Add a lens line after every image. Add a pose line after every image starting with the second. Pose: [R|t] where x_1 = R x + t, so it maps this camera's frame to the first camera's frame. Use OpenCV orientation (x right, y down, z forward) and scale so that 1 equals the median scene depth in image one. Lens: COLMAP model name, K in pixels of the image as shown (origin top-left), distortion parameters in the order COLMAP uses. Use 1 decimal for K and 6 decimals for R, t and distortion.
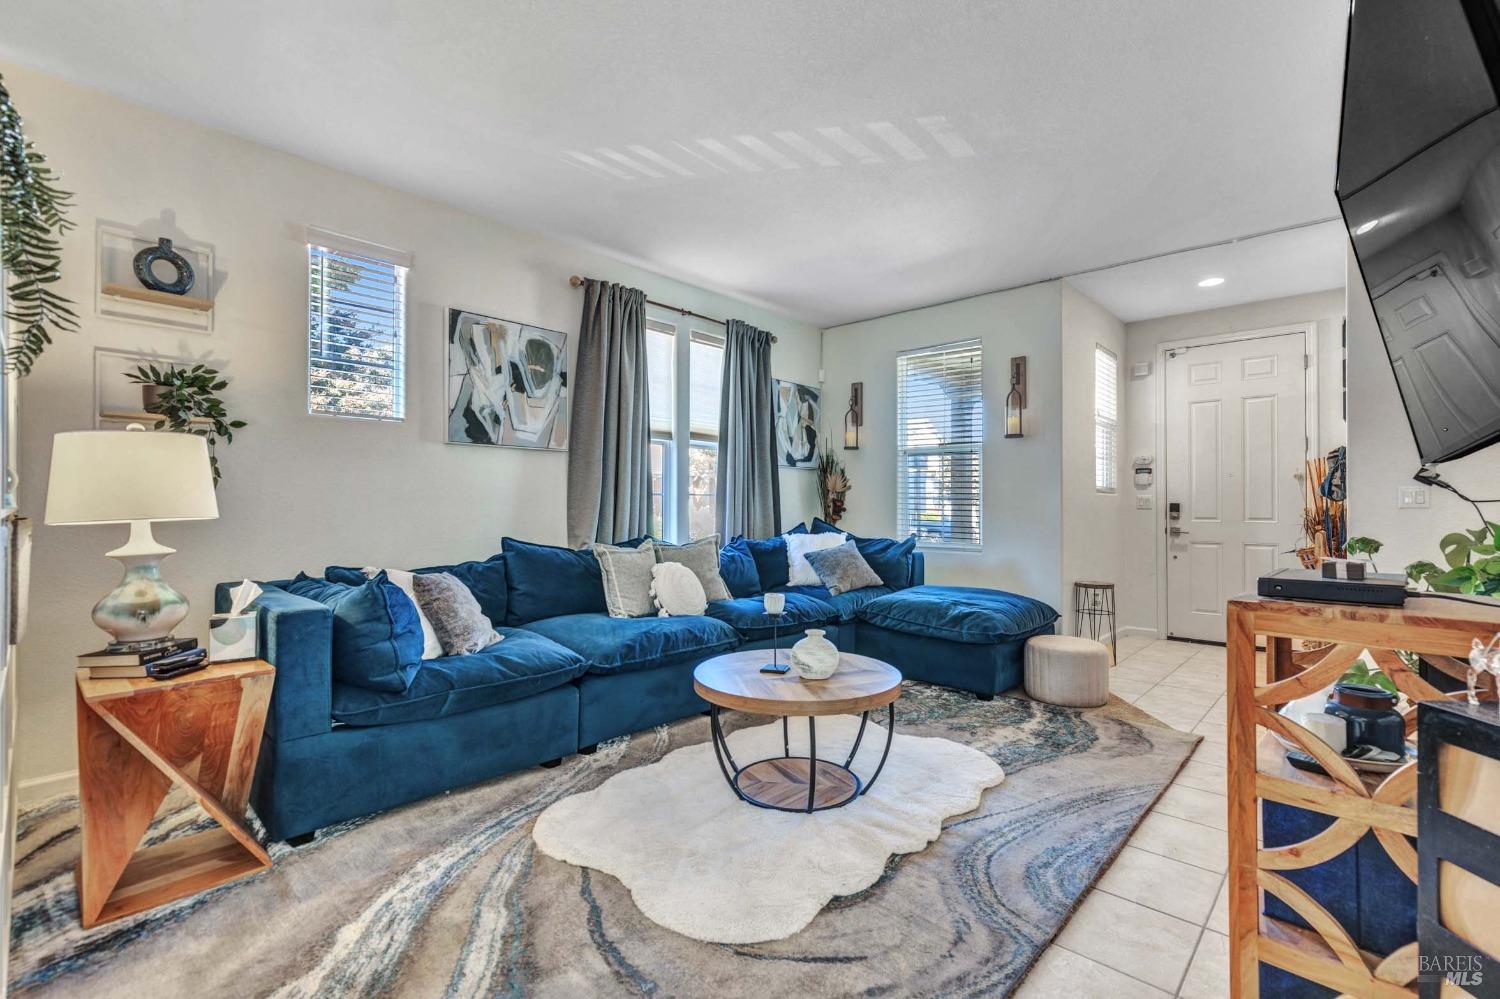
lens RADIAL K [[681.0, 0, 754.2], [0, 681.0, 500.3], [0, 0, 1]] dist [0.005529, 0.000380]
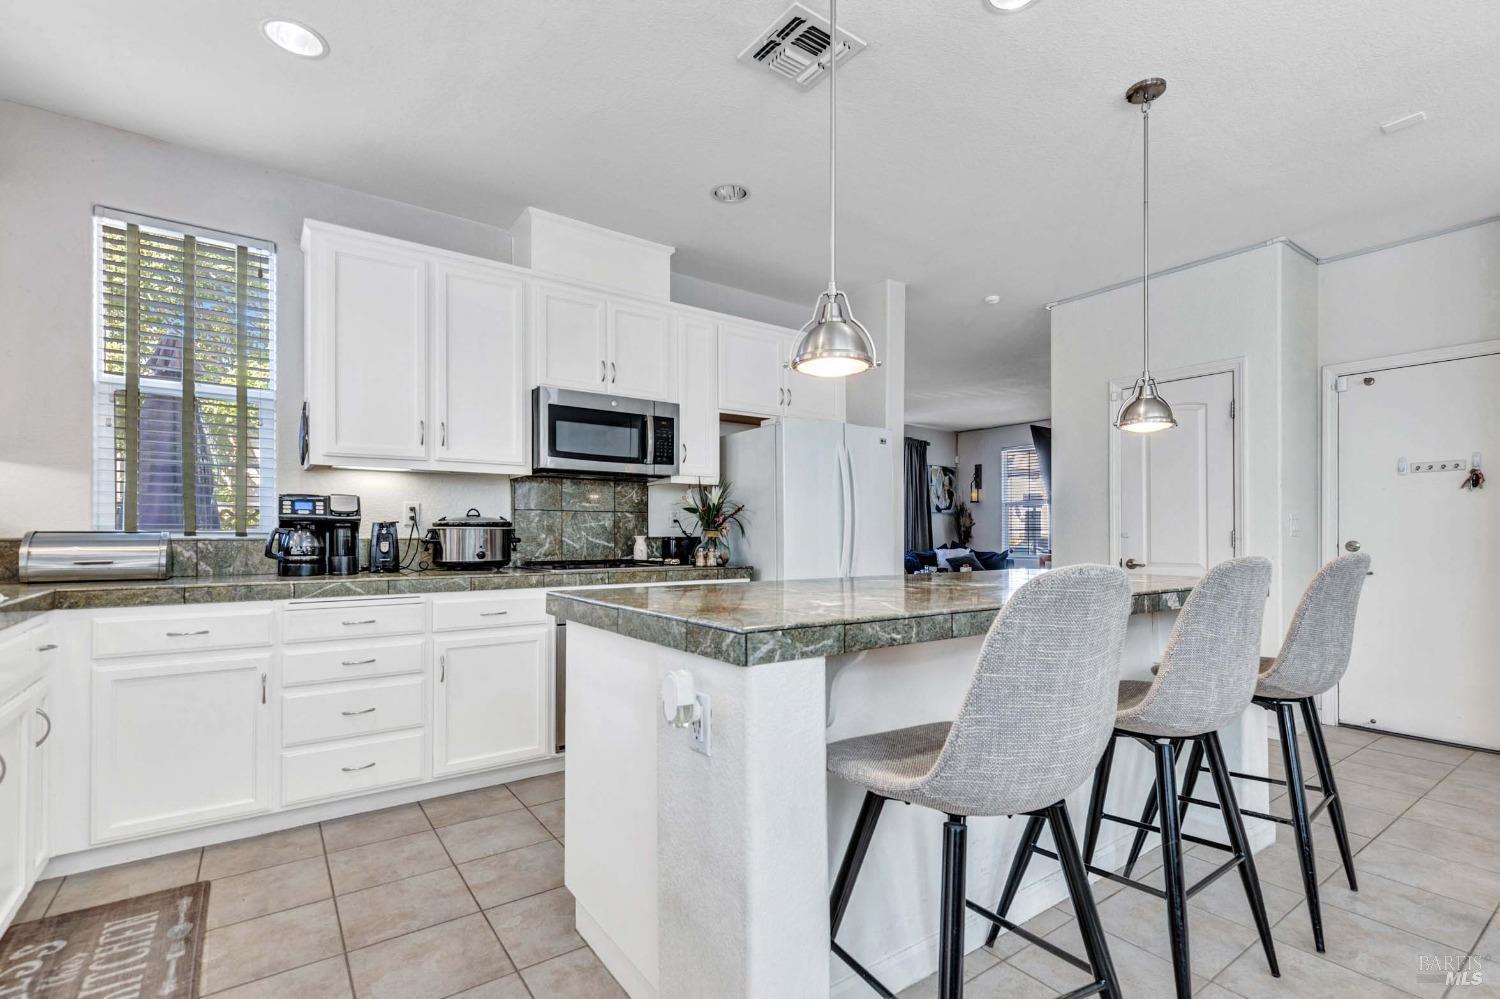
lens RADIAL K [[681.0, 0, 725.7], [0, 681.0, 534.8], [0, 0, 1]] dist [0.005529, 0.000380]
pose [[0.969844, -0.003941, -0.243694, -0.066551], [0.003911, 0.999992, -0.000609, 0.009598], [0.243694, -0.000362, 0.969852, -1.112139]]
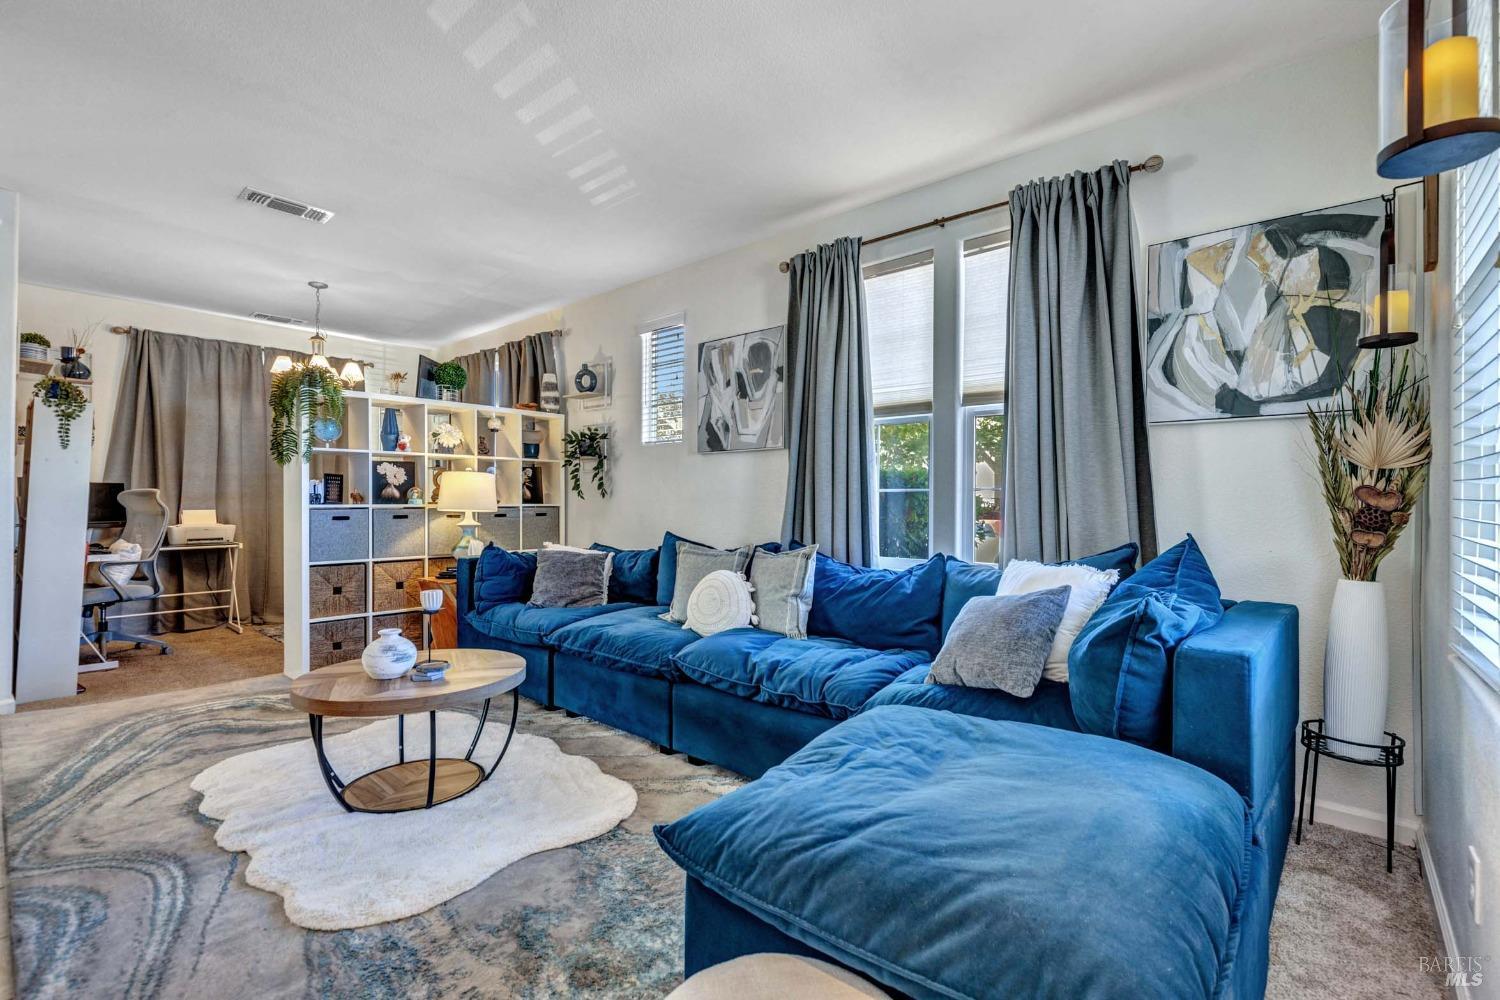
lens RADIAL K [[681.0, 0, 750.3], [0, 681.0, 500.0], [0, 0, 1]] dist [0.005529, 0.000380]
pose [[0.016618, -0.012397, -0.999785, 0.621757], [0.001747, 0.999922, -0.012369, 0.011088], [0.999860, -0.001541, 0.016639, 0.860828]]
